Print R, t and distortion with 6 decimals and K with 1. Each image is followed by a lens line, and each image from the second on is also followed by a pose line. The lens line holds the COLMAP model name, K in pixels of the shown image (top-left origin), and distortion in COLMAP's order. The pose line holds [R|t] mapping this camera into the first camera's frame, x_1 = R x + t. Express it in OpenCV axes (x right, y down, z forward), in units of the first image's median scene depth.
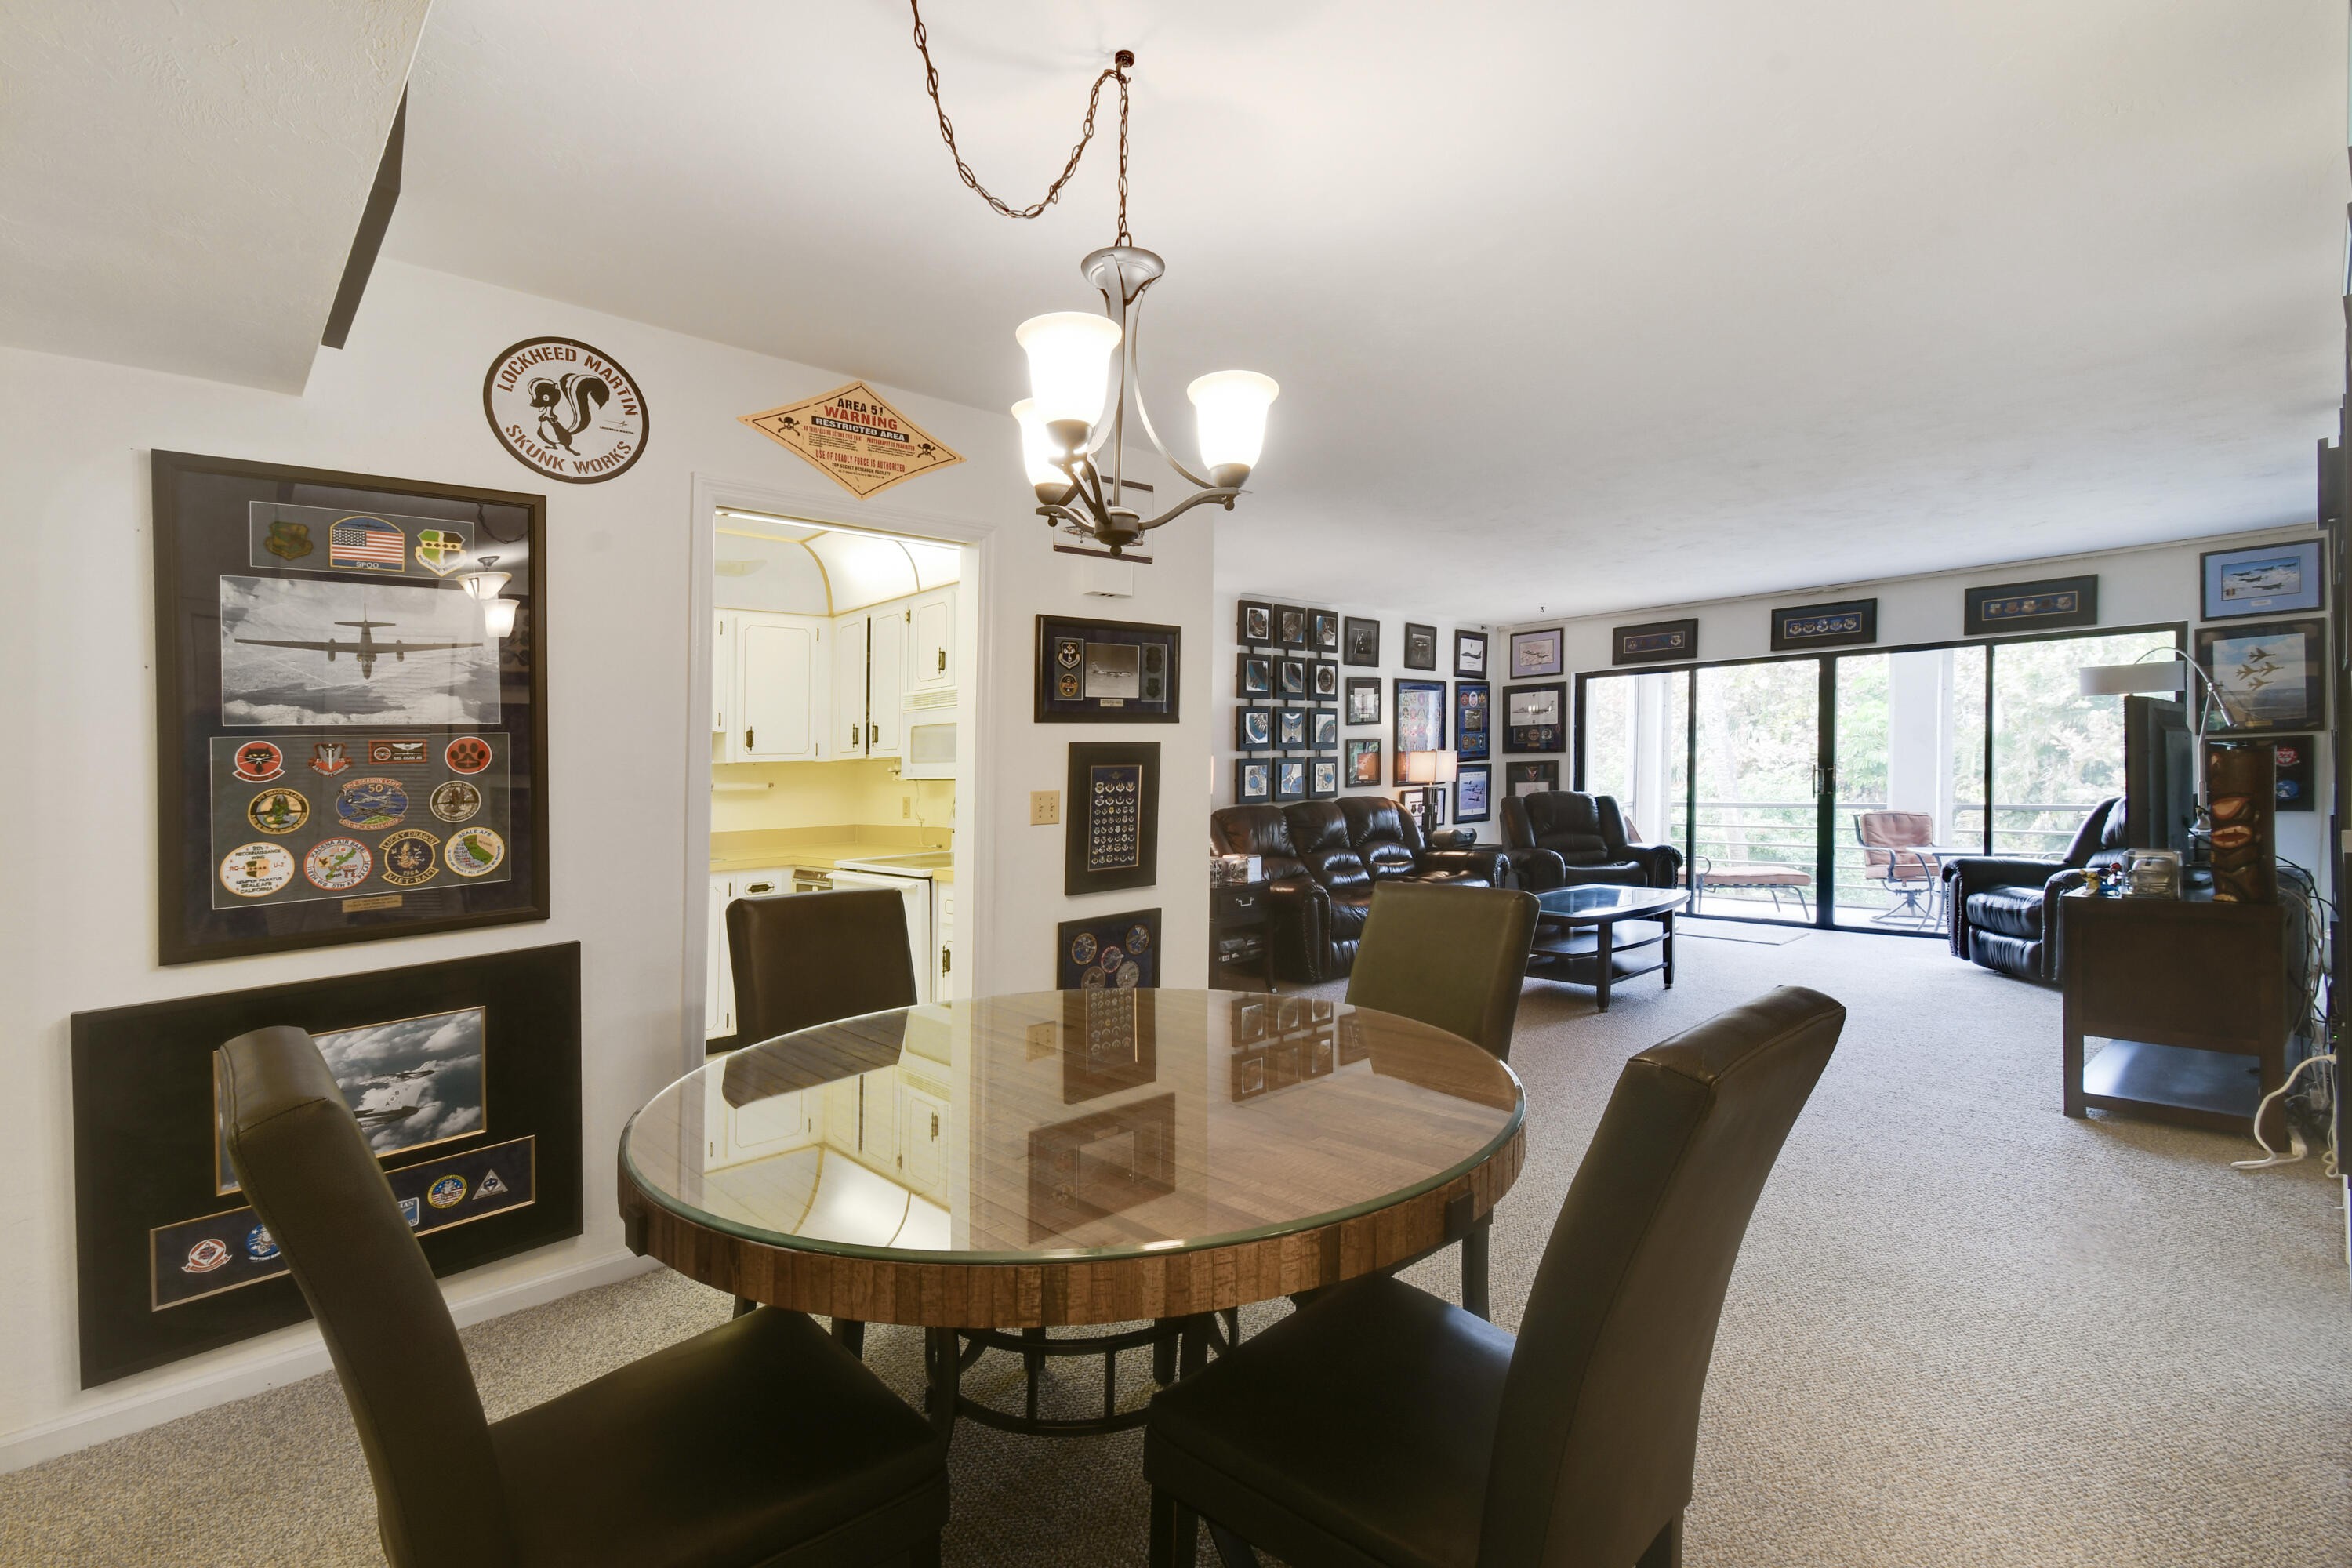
lens RADIAL K [[1021.1, 0, 1123.5], [0, 1021.1, 801.4], [0, 0, 1]] dist [0.000327, -0.000228]
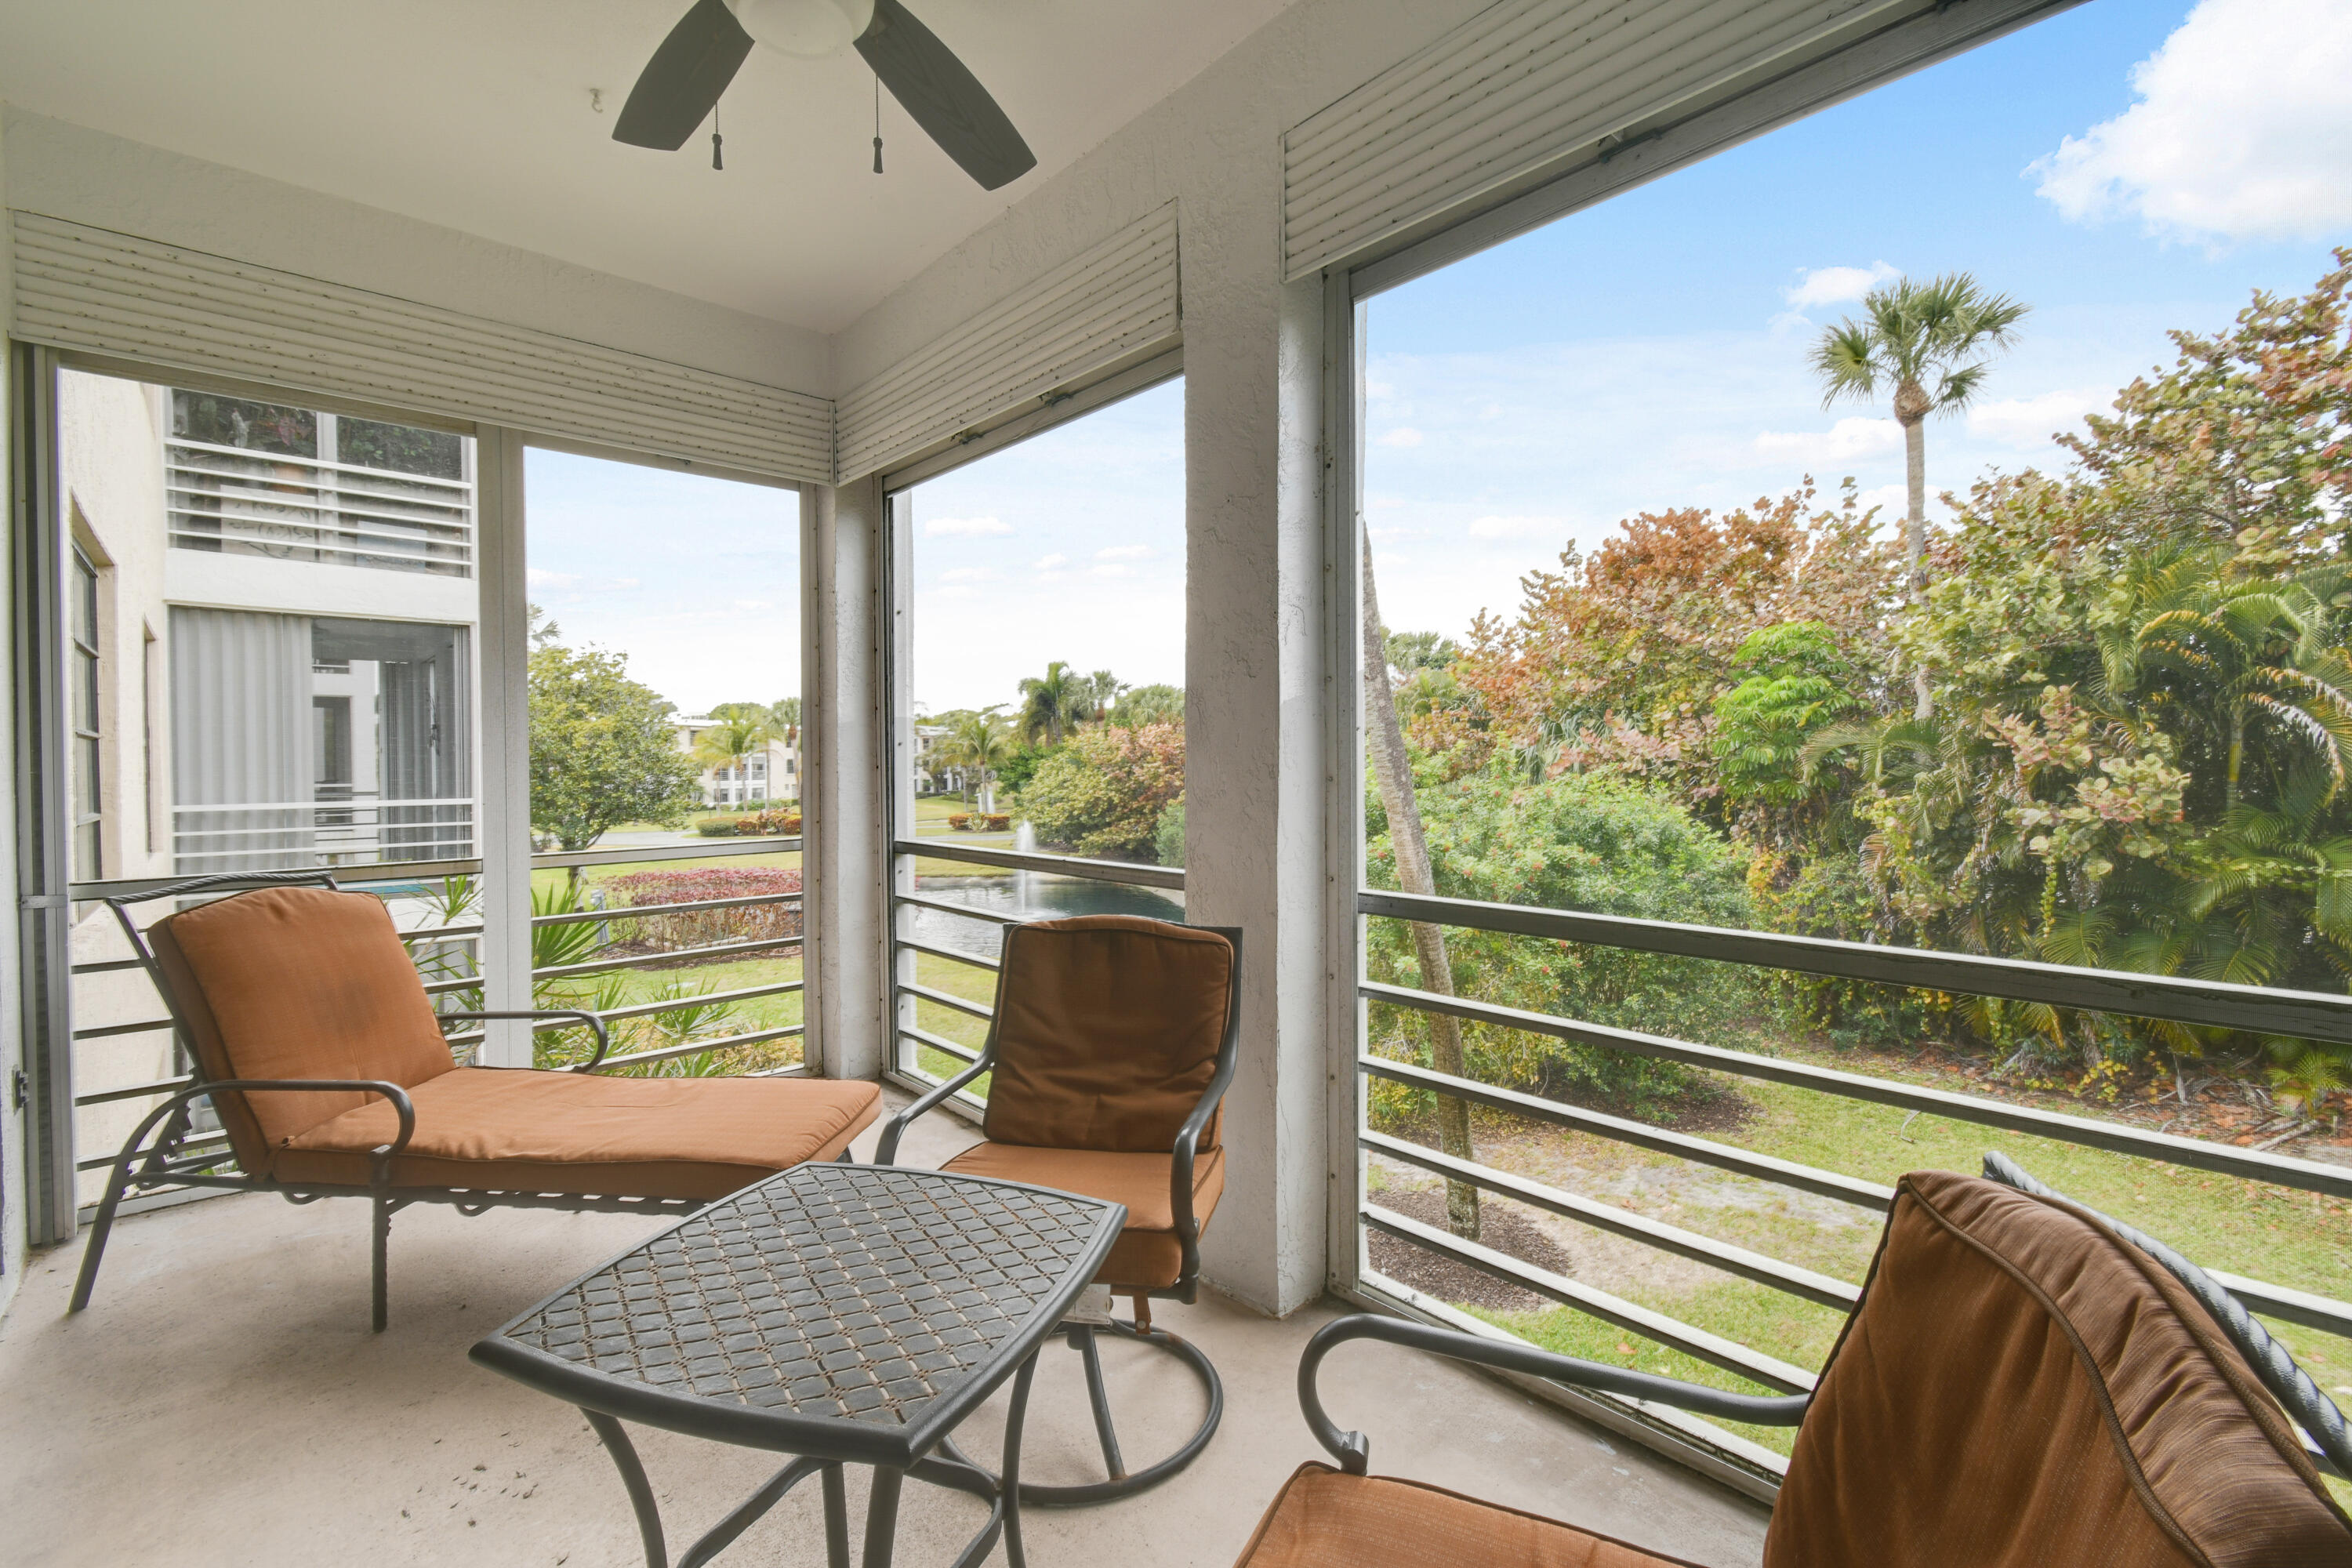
lens RADIAL K [[1040.2, 0, 1179.9], [0, 1040.2, 782.4], [0, 0, 1]] dist [0.004664, -0.000500]
pose [[0.999084, 0.017004, 0.039264, 0.843072], [-0.016509, 0.999780, -0.012901, -0.025172], [-0.039475, 0.012241, 0.999146, 0.814247]]
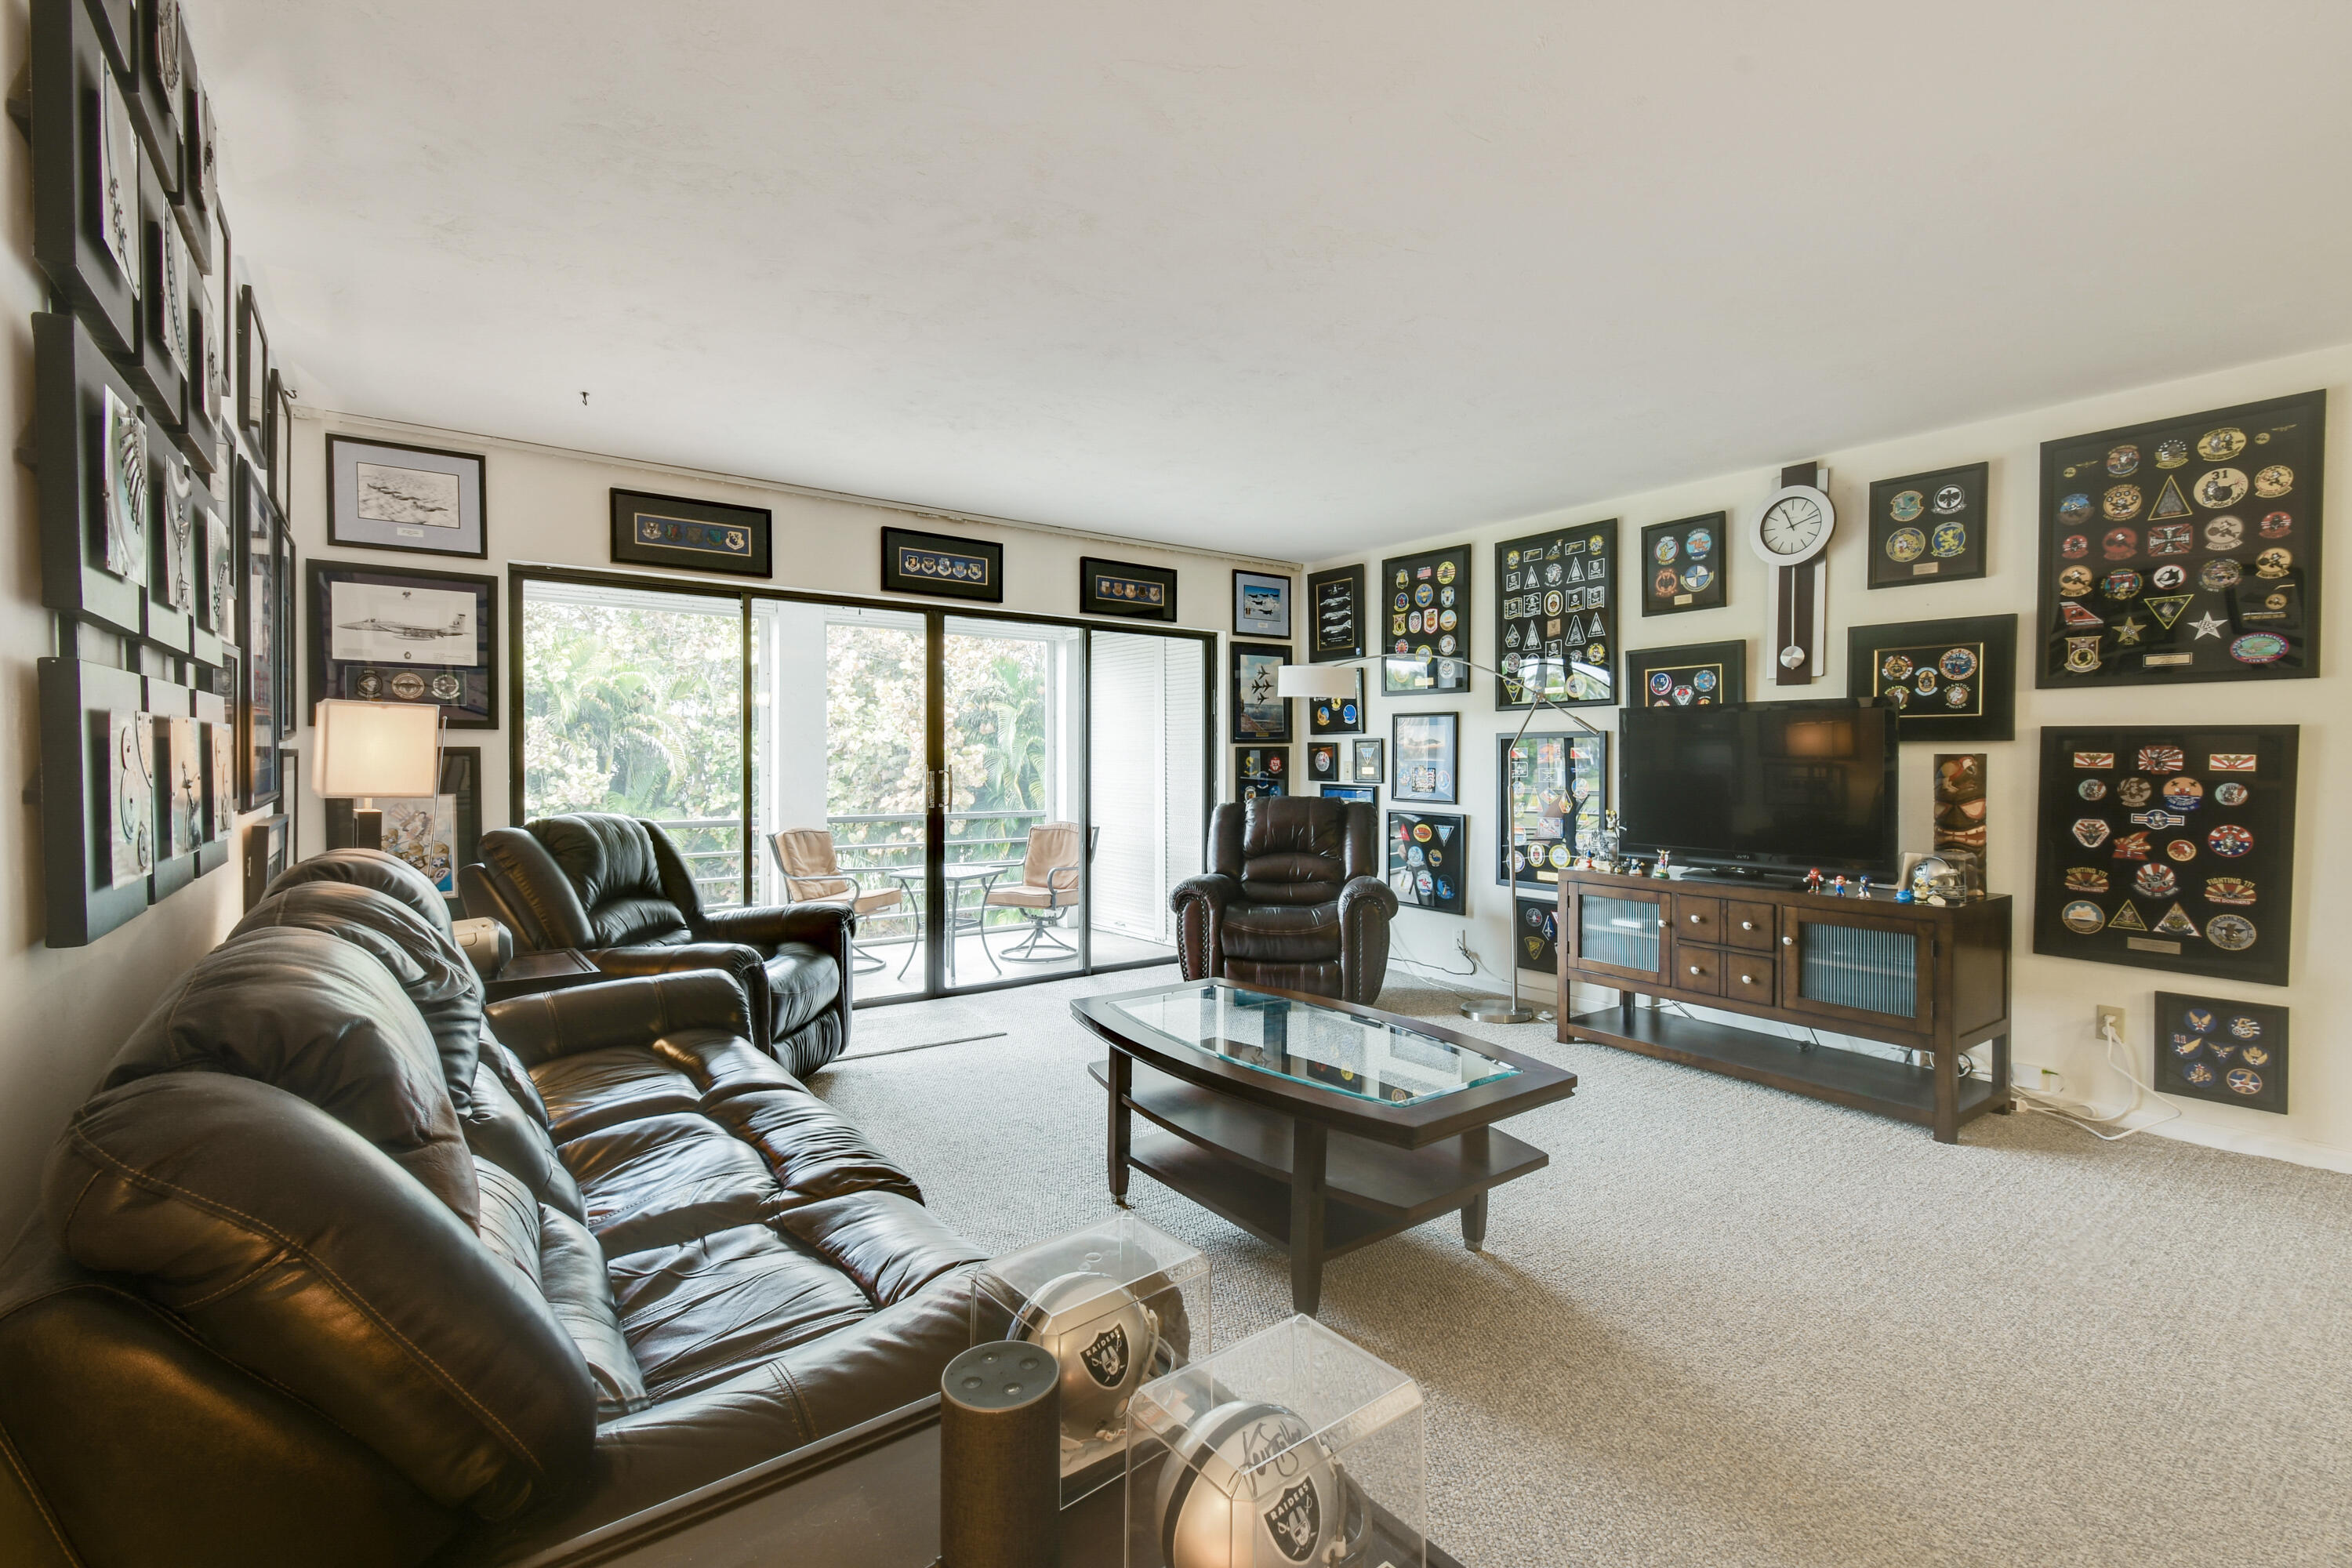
lens RADIAL K [[1057.9, 0, 1179.9], [0, 1057.9, 772.7], [0, 0, 1]] dist [0.001961, 0.000035]
pose [[0.056644, 0.011558, 0.998328, -0.030977], [0.026109, 0.999574, -0.013054, -0.015643], [-0.998053, 0.026804, 0.056318, 0.741419]]
